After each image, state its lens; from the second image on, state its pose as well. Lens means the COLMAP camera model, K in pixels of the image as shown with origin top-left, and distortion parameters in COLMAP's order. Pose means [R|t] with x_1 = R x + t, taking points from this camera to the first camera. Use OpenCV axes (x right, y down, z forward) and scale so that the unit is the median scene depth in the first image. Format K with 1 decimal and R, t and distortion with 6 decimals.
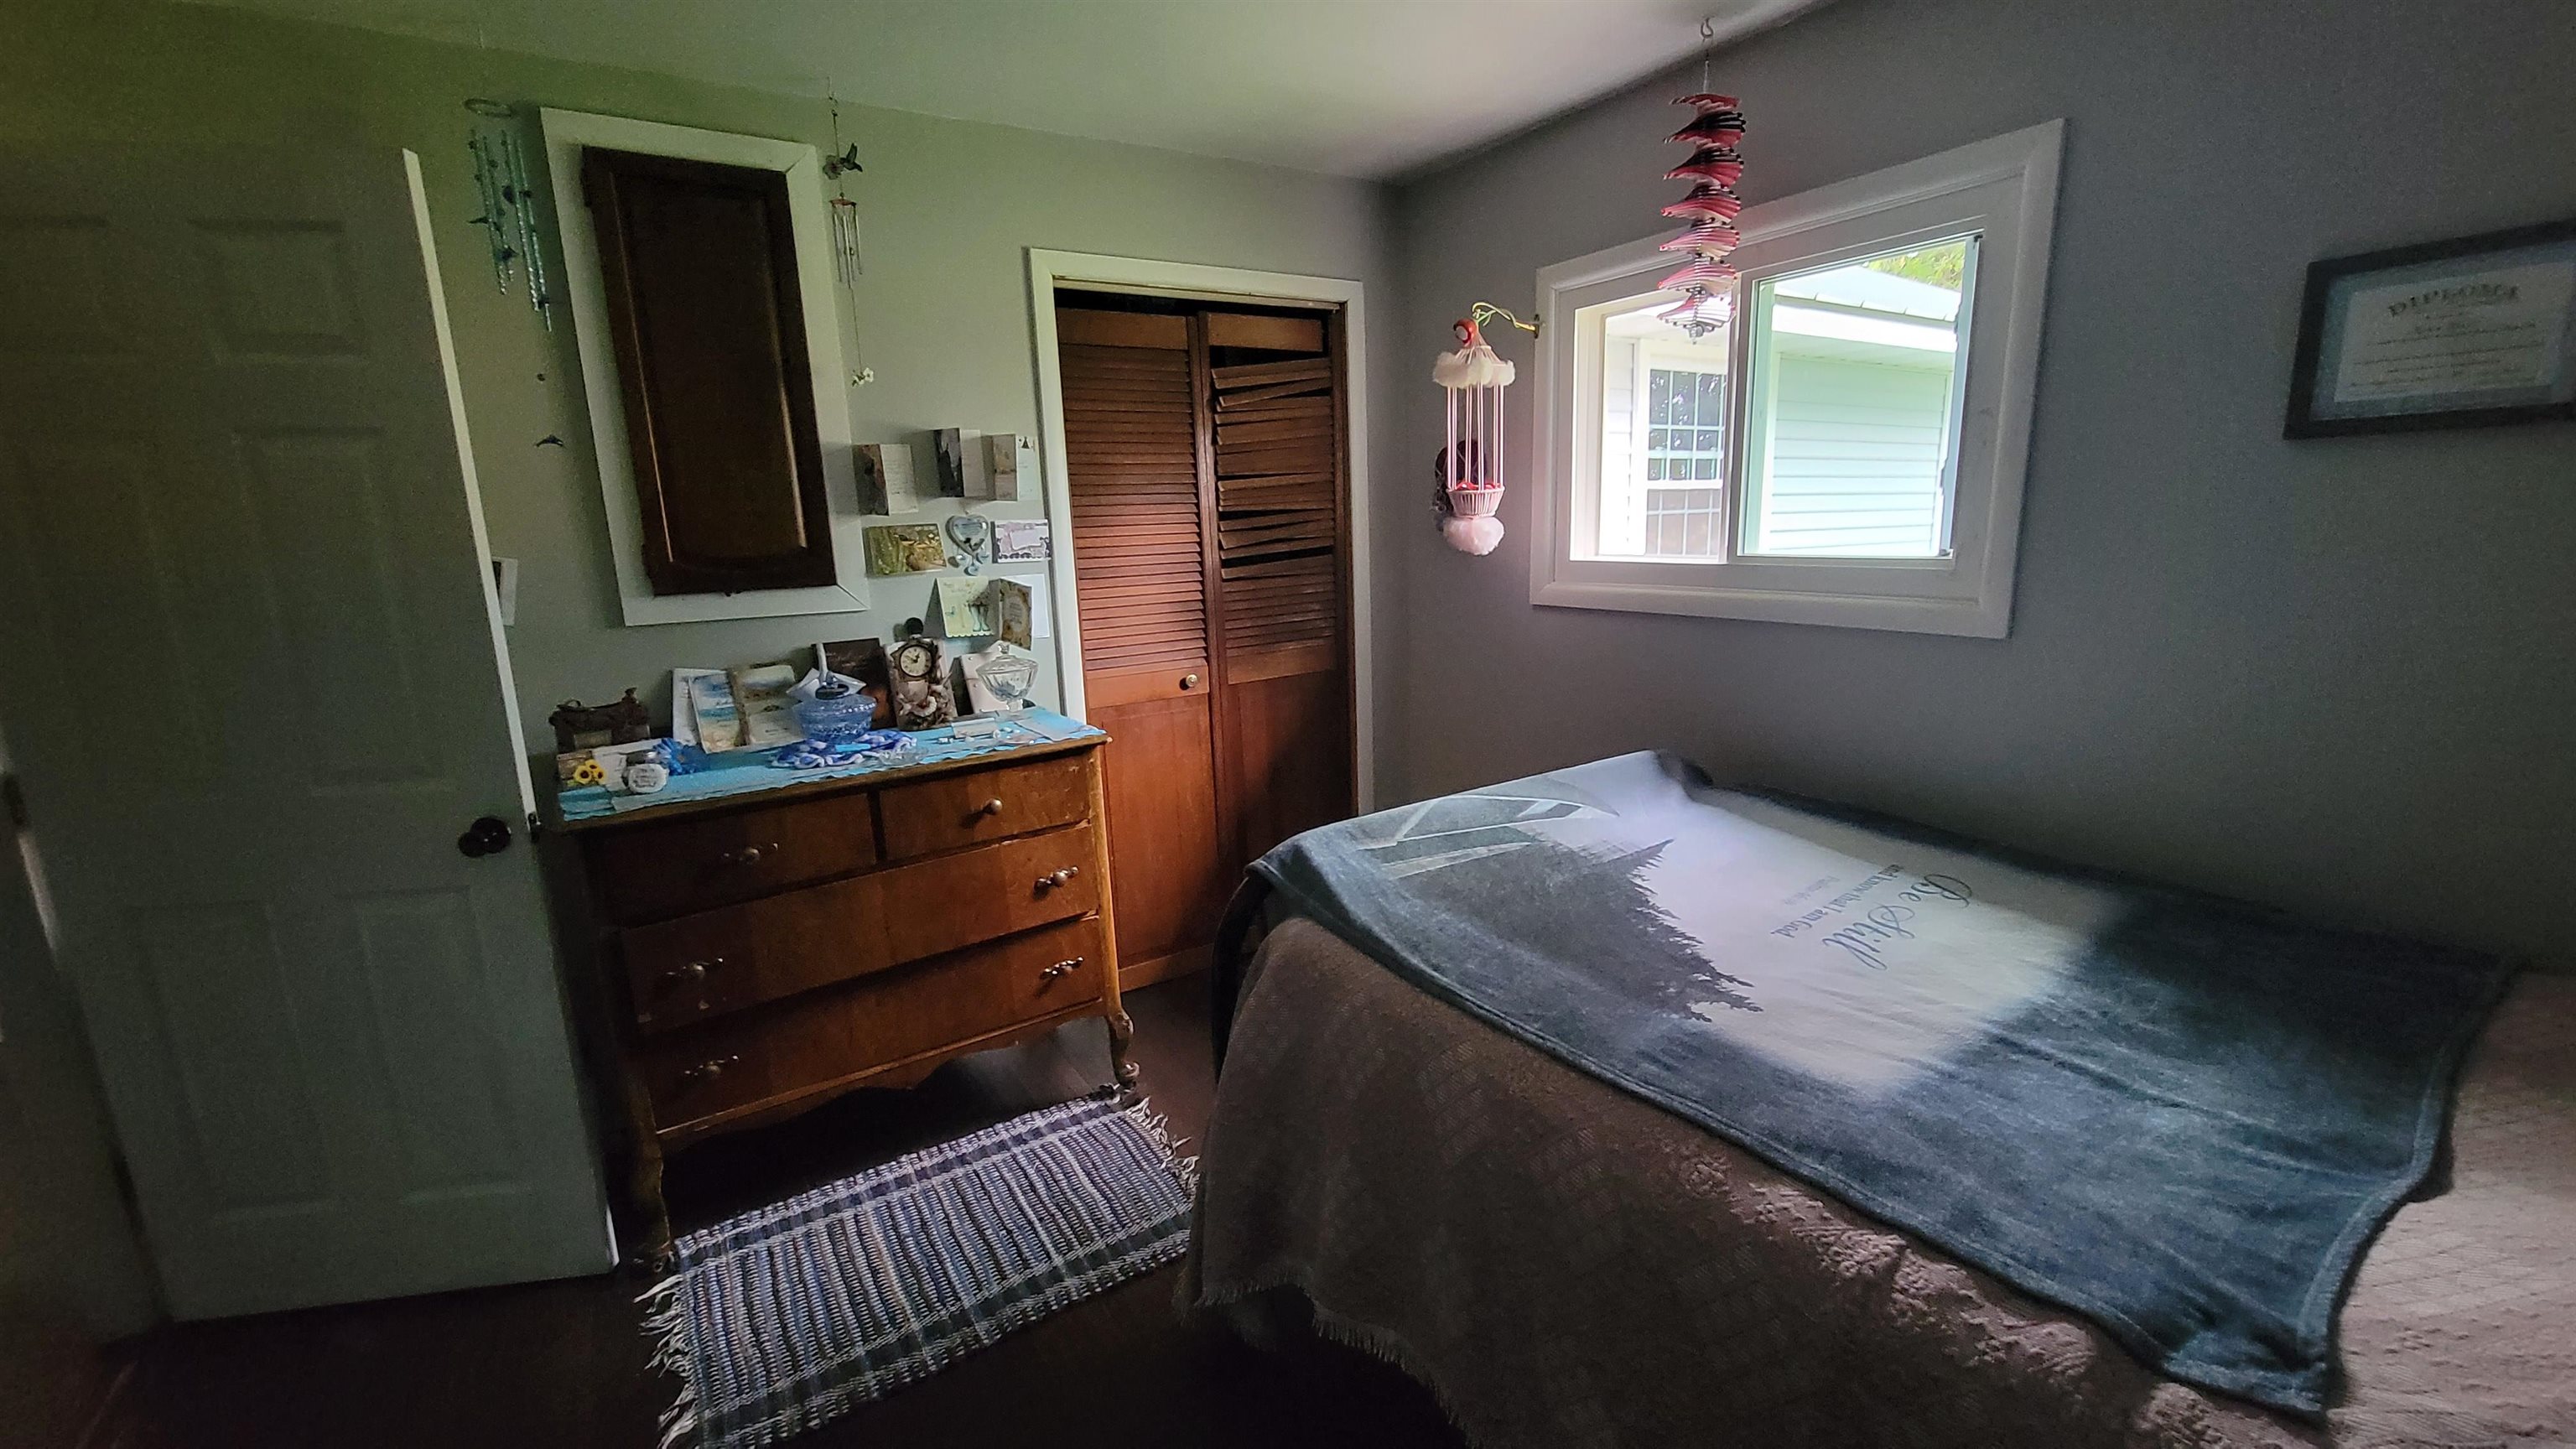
lens RADIAL K [[1041.8, 0, 1306.6], [0, 1041.8, 723.3], [0, 0, 1]] dist [-0.004139, 0.000207]
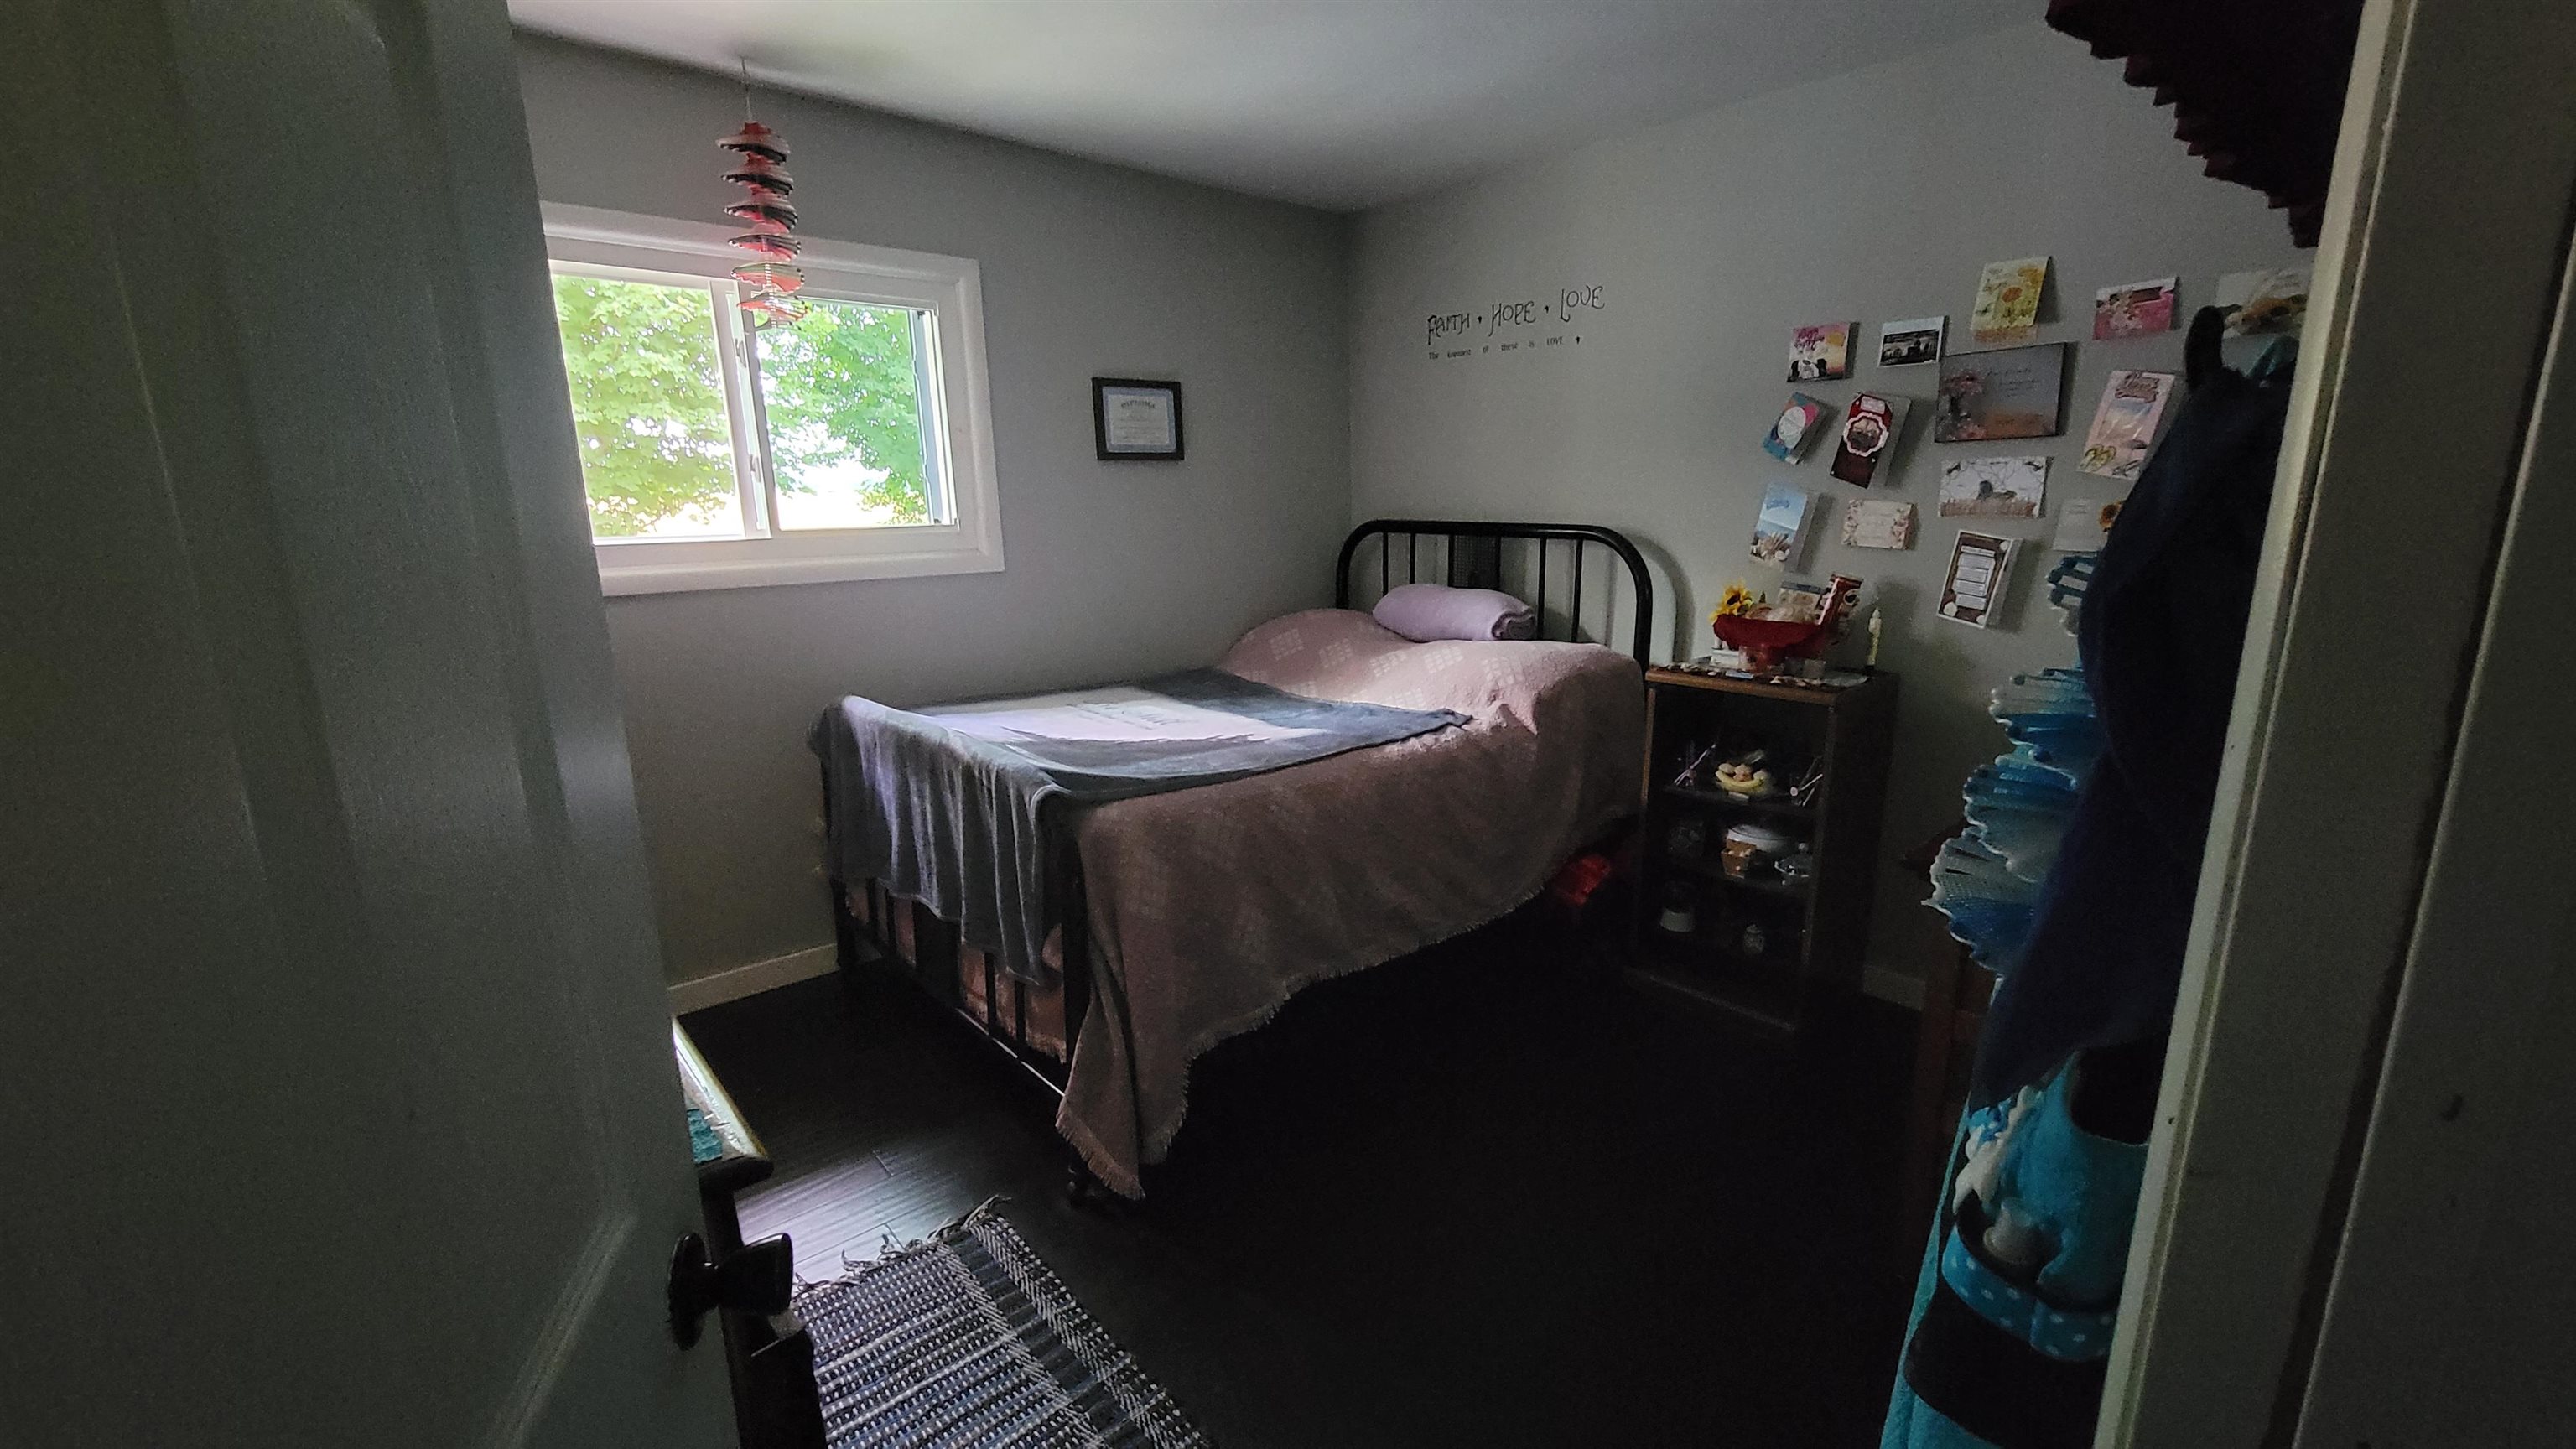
lens RADIAL K [[1041.8, 0, 1304.4], [0, 1041.8, 735.5], [0, 0, 1]] dist [-0.004139, 0.000207]
pose [[-0.135646, -0.188599, 0.972641, -1.134493], [0.211299, 0.953622, 0.214379, -0.094145], [-0.967963, 0.234598, -0.089504, 0.819067]]
